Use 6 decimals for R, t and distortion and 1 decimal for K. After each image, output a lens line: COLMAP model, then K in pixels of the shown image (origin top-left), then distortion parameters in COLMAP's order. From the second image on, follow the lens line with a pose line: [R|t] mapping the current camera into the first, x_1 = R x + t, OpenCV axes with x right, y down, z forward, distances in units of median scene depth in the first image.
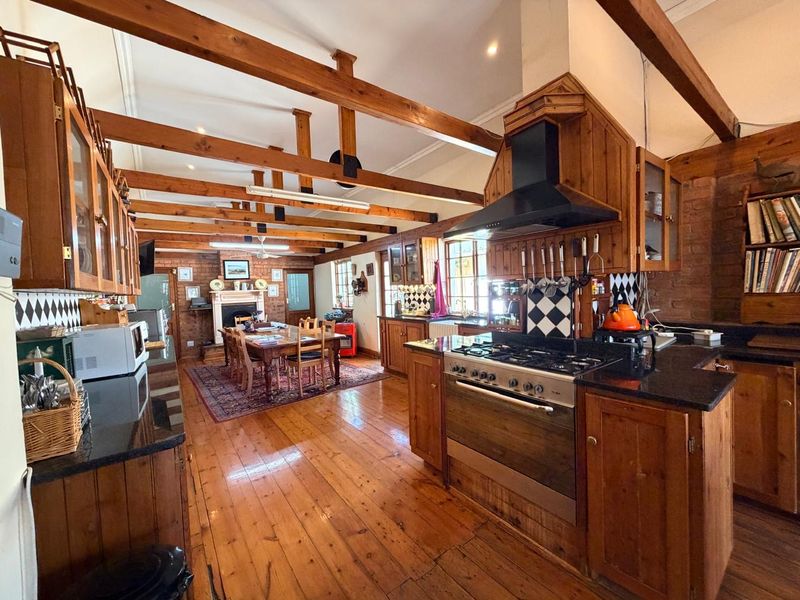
lens RADIAL K [[318.7, 0, 397.9], [0, 318.7, 299.1], [0, 0, 1]] dist [-0.001195, -0.000152]
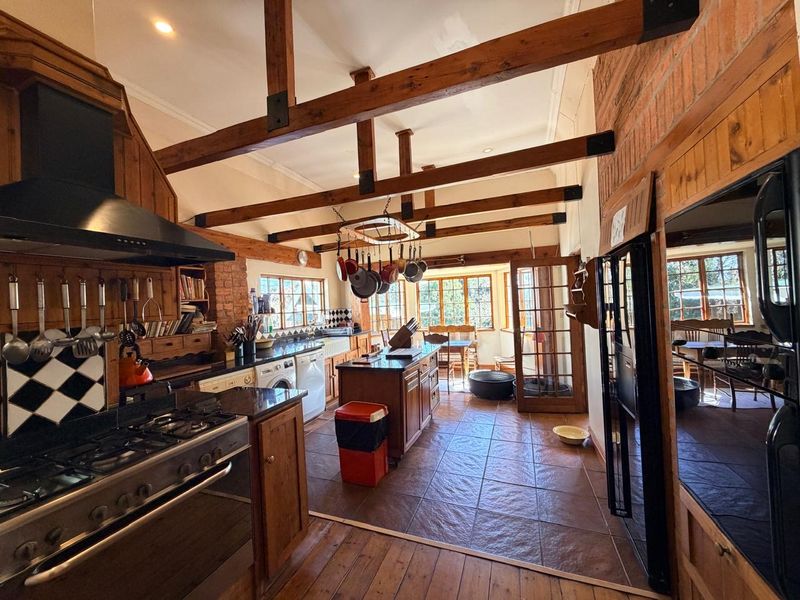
lens RADIAL K [[318.7, 0, 397.9], [0, 318.7, 299.1], [0, 0, 1]] dist [-0.001195, -0.000152]
pose [[-0.535262, 0.072168, 0.841597, -0.751851], [0.090558, 0.995504, -0.027770, -0.084263], [-0.839818, 0.061349, -0.539391, 1.352752]]
